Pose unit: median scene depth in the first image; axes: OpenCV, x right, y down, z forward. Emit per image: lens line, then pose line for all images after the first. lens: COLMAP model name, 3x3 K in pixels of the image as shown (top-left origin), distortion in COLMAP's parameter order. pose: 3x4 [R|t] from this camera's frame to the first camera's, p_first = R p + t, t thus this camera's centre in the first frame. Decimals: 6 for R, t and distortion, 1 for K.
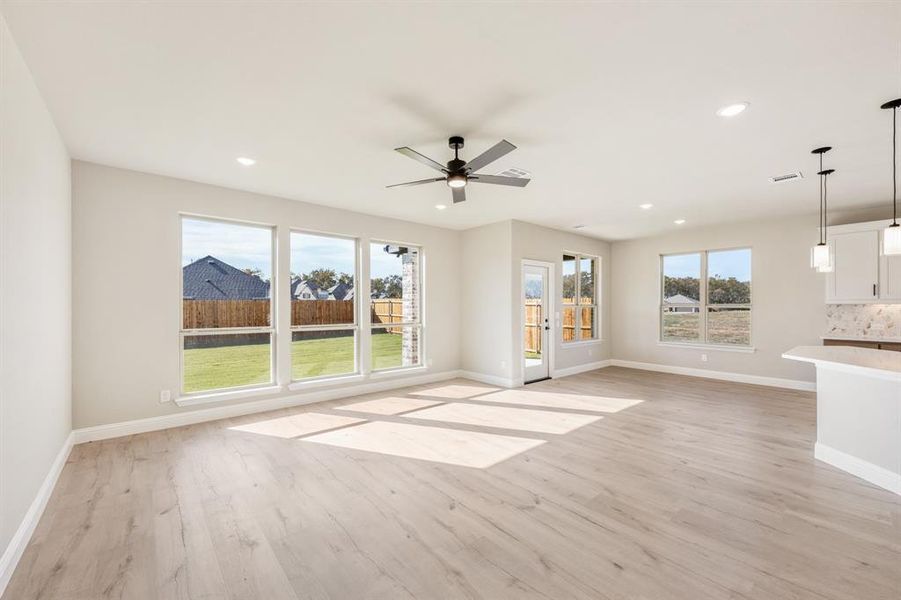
lens RADIAL K [[362.9, 0, 451.2], [0, 362.9, 303.9], [0, 0, 1]] dist [-0.001289, 0.000664]
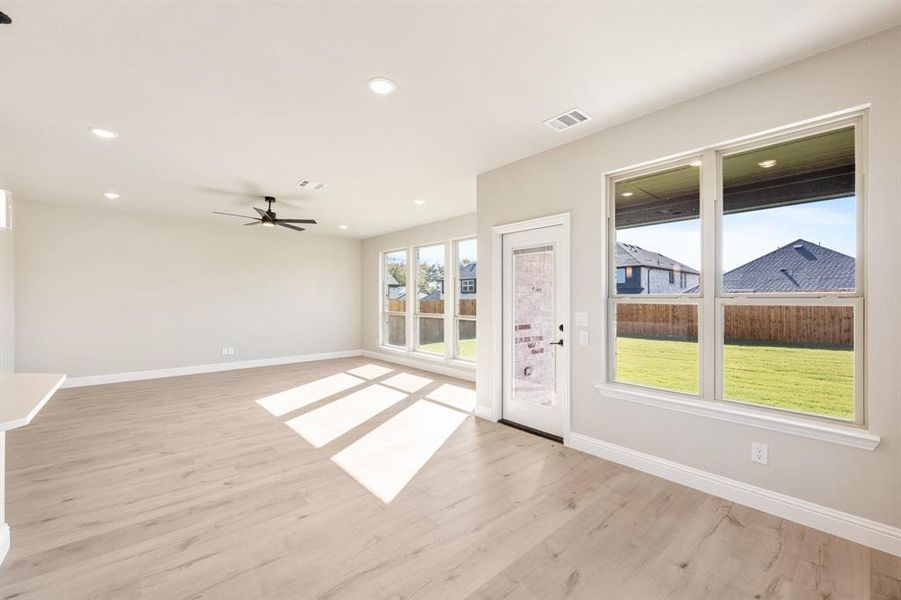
lens RADIAL K [[362.9, 0, 445.4], [0, 362.9, 298.2], [0, 0, 1]] dist [-0.001289, 0.000664]
pose [[0.011418, -0.001755, -0.999933, 0.932935], [0.004856, 0.999987, -0.001700, 0.004158], [0.999923, -0.004837, 0.011426, 0.994981]]
